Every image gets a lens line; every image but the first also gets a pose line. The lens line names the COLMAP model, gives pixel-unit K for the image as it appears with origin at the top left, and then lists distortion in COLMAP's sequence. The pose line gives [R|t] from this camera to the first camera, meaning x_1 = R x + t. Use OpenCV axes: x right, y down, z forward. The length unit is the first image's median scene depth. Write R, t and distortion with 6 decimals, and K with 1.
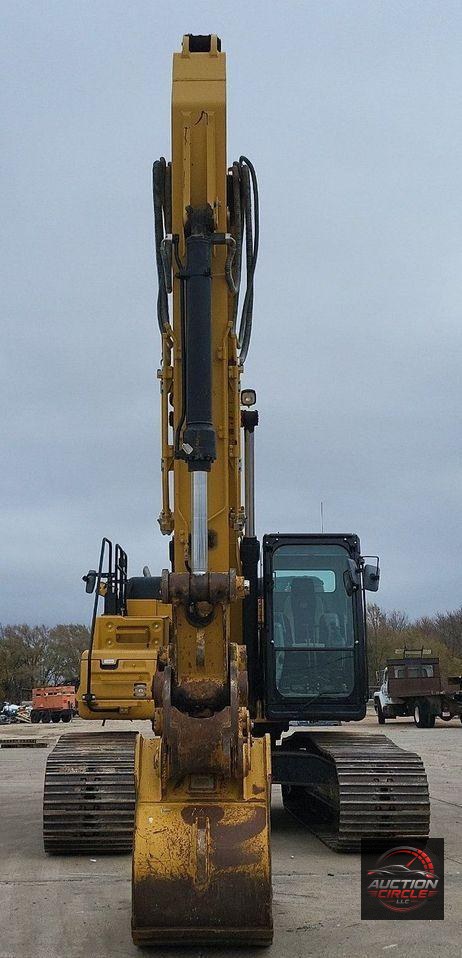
lens RADIAL K [[1150.8, 0, 210.2], [0, 1150.8, 419.4], [0, 0, 1]] dist [0.026208, 0.000000]
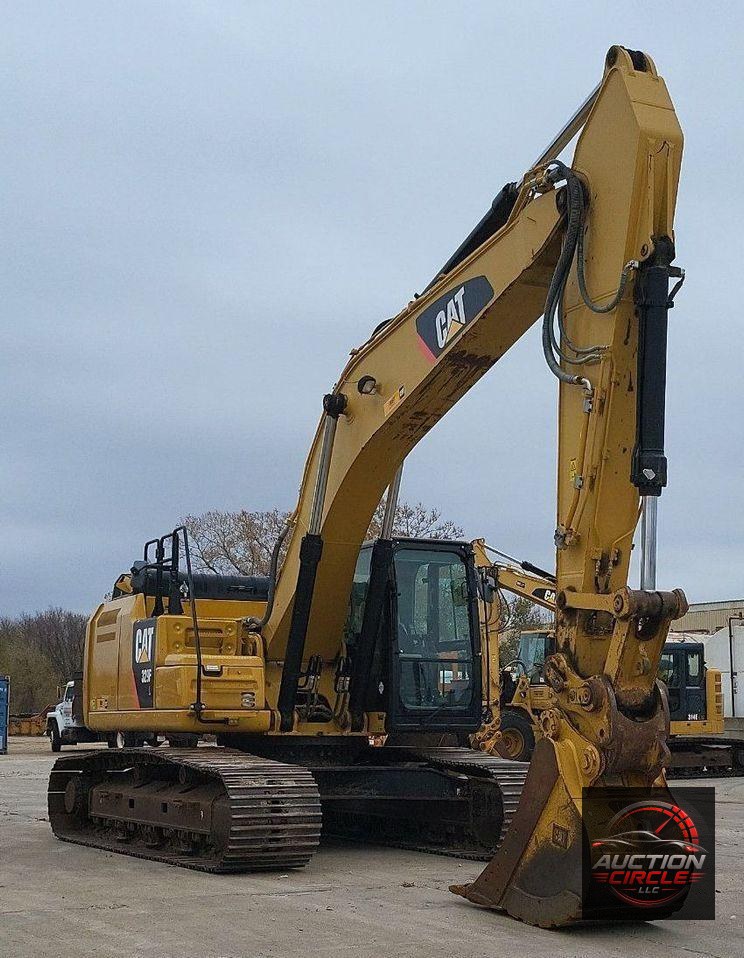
lens RADIAL K [[1522.4, 0, 441.6], [0, 1522.4, 555.8], [0, 0, 1]] dist [0.089732, 0.000000]
pose [[0.883188, 0.059280, 0.465257, -0.565294], [-0.118010, 0.988153, 0.098114, -0.011135], [-0.453929, -0.141558, 0.879721, -0.109774]]
